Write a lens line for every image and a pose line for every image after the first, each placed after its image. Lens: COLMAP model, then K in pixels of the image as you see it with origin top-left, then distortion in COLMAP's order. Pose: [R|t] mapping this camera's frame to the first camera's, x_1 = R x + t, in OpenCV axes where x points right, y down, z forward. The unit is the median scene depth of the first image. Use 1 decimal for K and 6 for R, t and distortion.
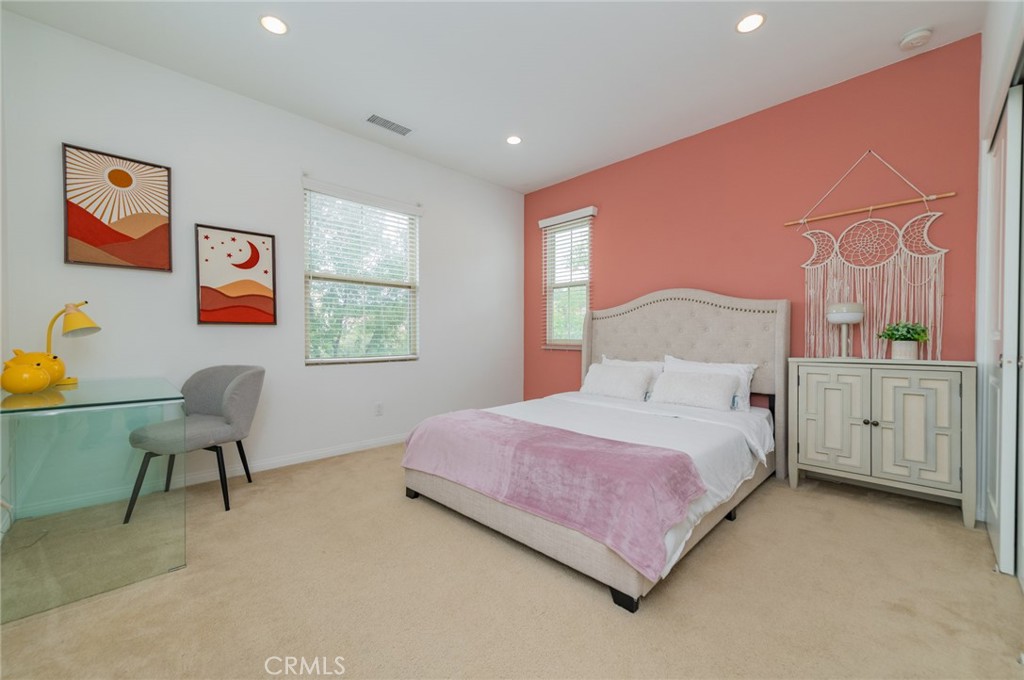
lens RADIAL K [[404.2, 0, 516.4], [0, 404.2, 336.8], [0, 0, 1]] dist [0.026792, -0.009961]
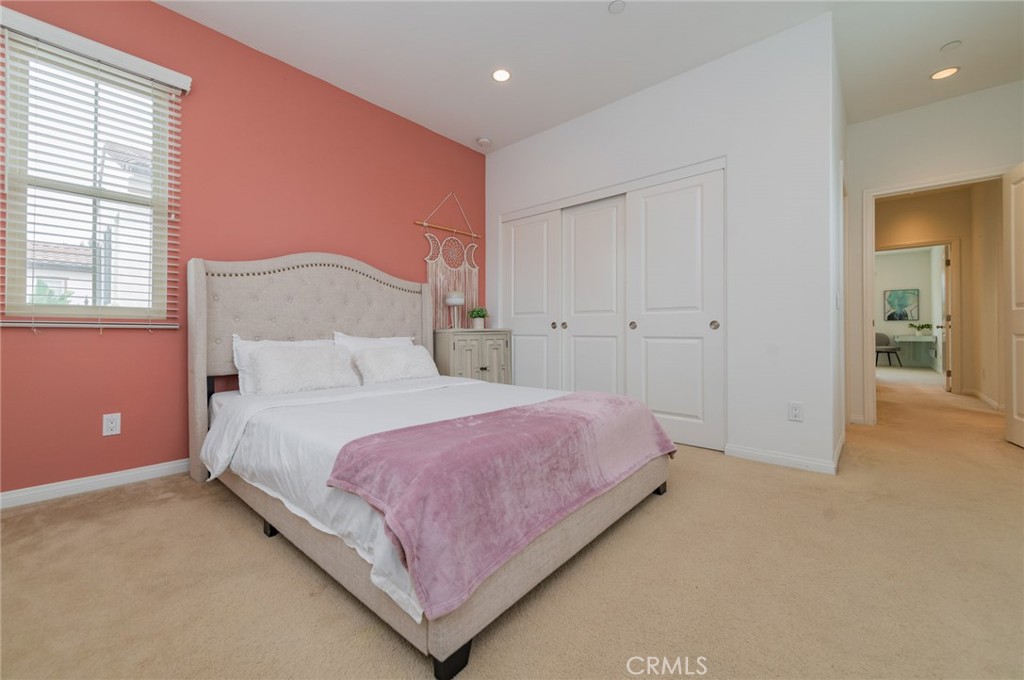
lens RADIAL K [[407.2, 0, 510.1], [0, 407.2, 330.8], [0, 0, 1]] dist [0.010968, -0.000275]
pose [[-0.078191, -0.006554, 0.996917, -0.619046], [-0.009532, 0.999938, 0.005826, 0.043879], [-0.996893, -0.009047, -0.078248, 0.860824]]
